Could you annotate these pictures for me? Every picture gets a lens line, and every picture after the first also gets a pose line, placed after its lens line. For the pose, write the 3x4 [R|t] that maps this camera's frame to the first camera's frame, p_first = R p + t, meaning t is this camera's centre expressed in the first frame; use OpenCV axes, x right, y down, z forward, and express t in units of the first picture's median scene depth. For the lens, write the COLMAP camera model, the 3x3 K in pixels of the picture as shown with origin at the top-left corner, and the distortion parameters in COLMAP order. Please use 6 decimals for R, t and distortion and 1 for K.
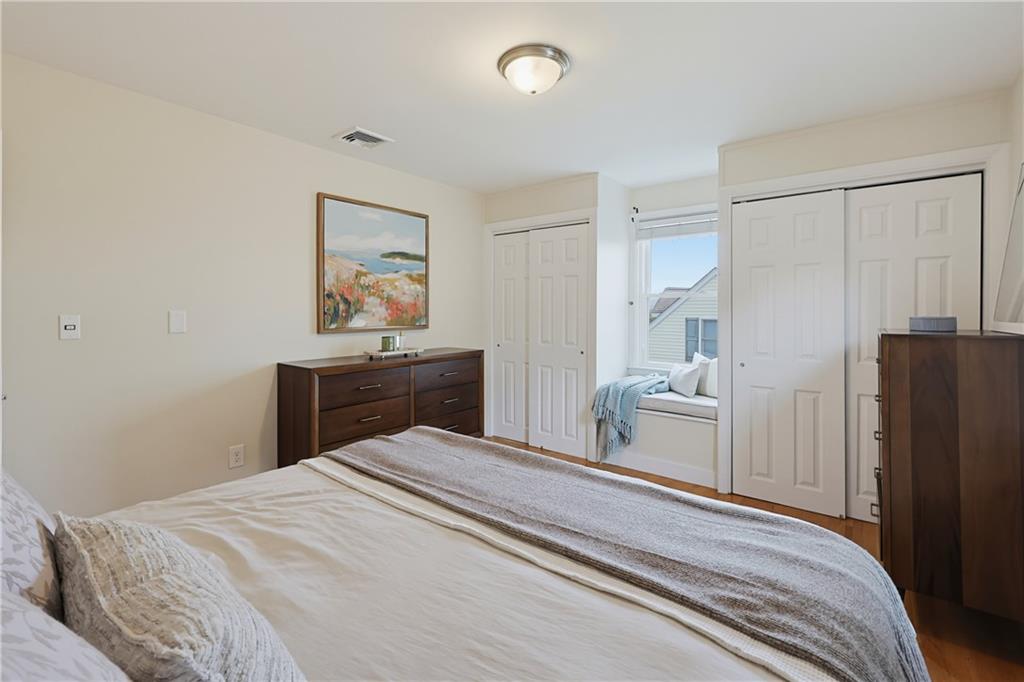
lens RADIAL K [[444.3, 0, 512.4], [0, 444.3, 333.5], [0, 0, 1]] dist [0.002010, 0.000347]
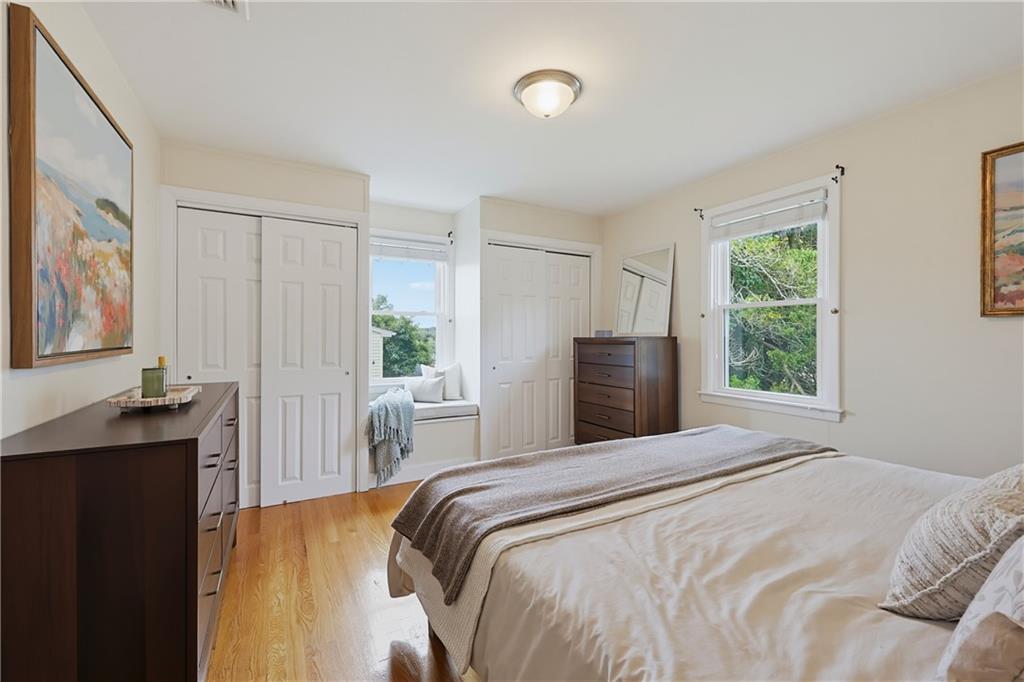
lens RADIAL K [[444.3, 0, 512.4], [0, 444.3, 333.5], [0, 0, 1]] dist [0.002010, 0.000347]
pose [[0.364834, -0.001226, 0.931072, -0.711863], [0.055119, 0.998274, -0.020283, 0.001793], [-0.929440, 0.058719, 0.364271, 0.505496]]
